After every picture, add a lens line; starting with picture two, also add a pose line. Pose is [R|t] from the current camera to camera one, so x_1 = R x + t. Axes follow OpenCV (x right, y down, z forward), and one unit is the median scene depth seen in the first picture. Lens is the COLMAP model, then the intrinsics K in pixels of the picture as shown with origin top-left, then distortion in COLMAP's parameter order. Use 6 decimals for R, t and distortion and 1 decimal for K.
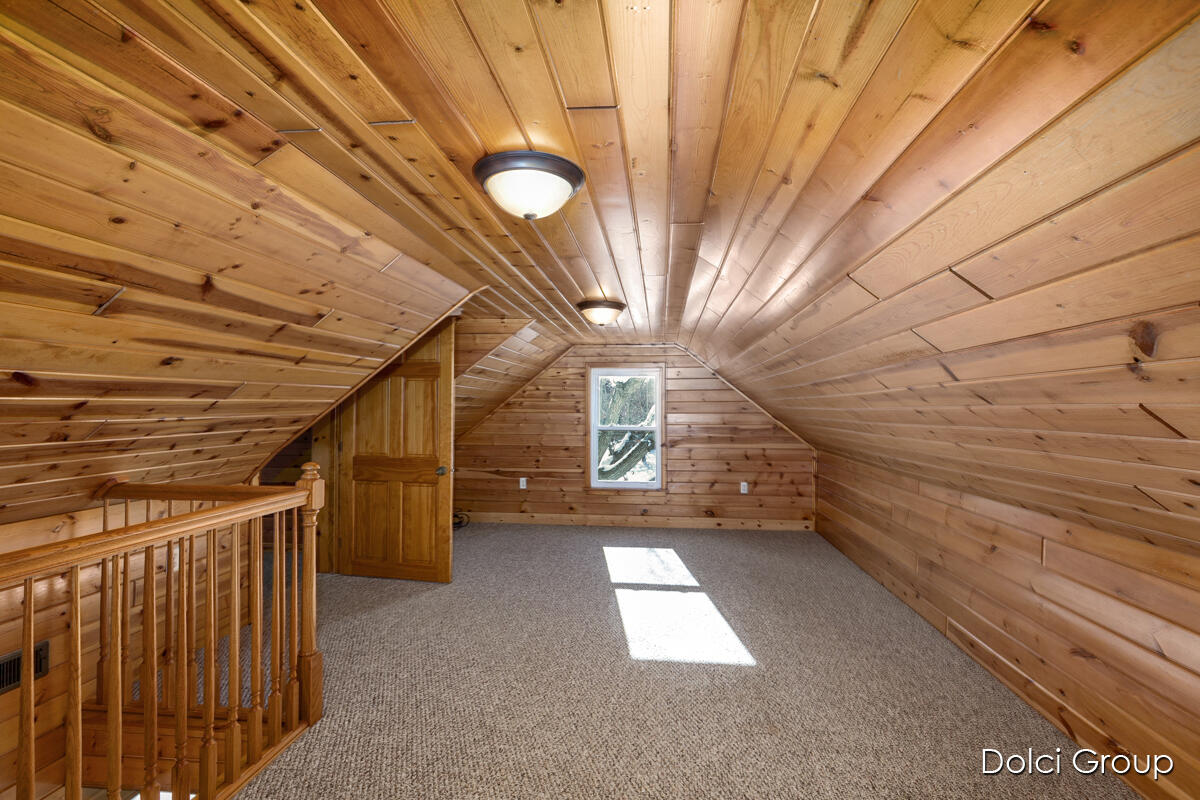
lens RADIAL K [[553.2, 0, 600.7], [0, 553.2, 401.7], [0, 0, 1]] dist [-0.002108, -0.000162]
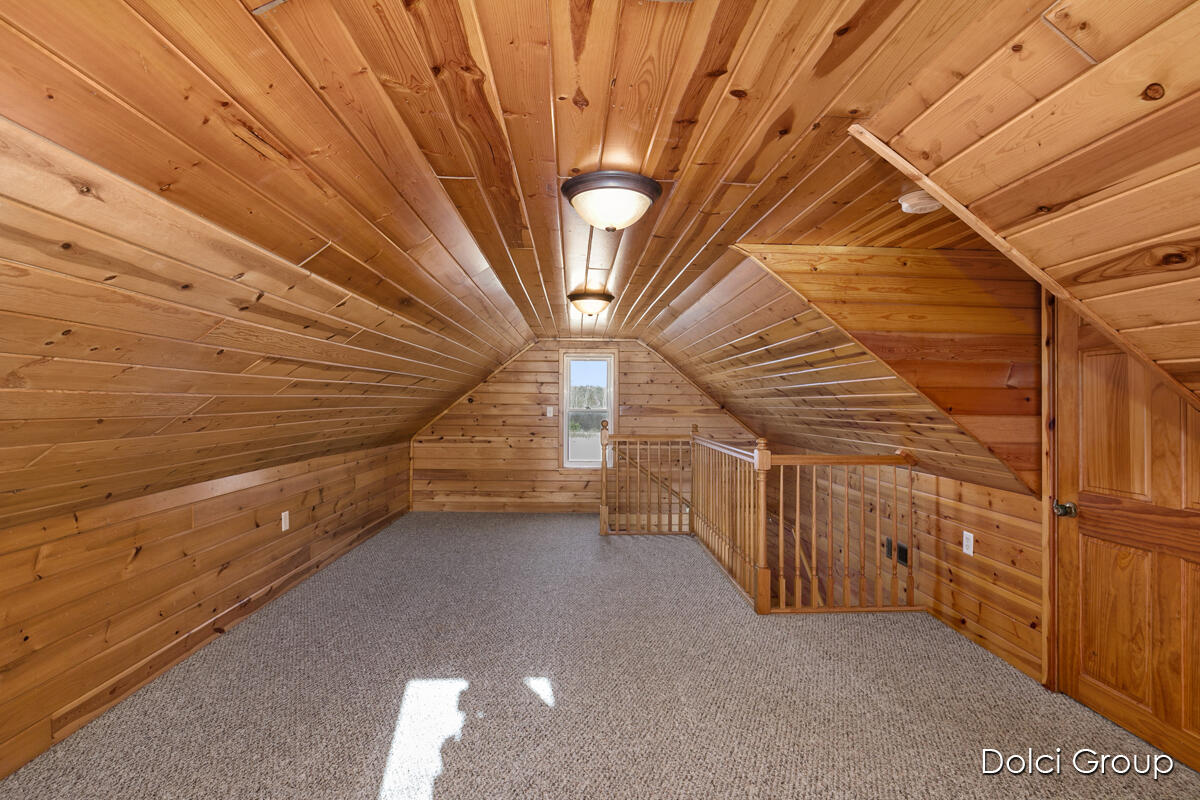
lens RADIAL K [[553.2, 0, 600.4], [0, 553.2, 398.2], [0, 0, 1]] dist [-0.002108, -0.000162]
pose [[-0.987178, -0.007914, -0.159428, 0.137108], [-0.006786, 0.999948, -0.007621, 0.023030], [0.159480, -0.006441, -0.987180, 2.409751]]
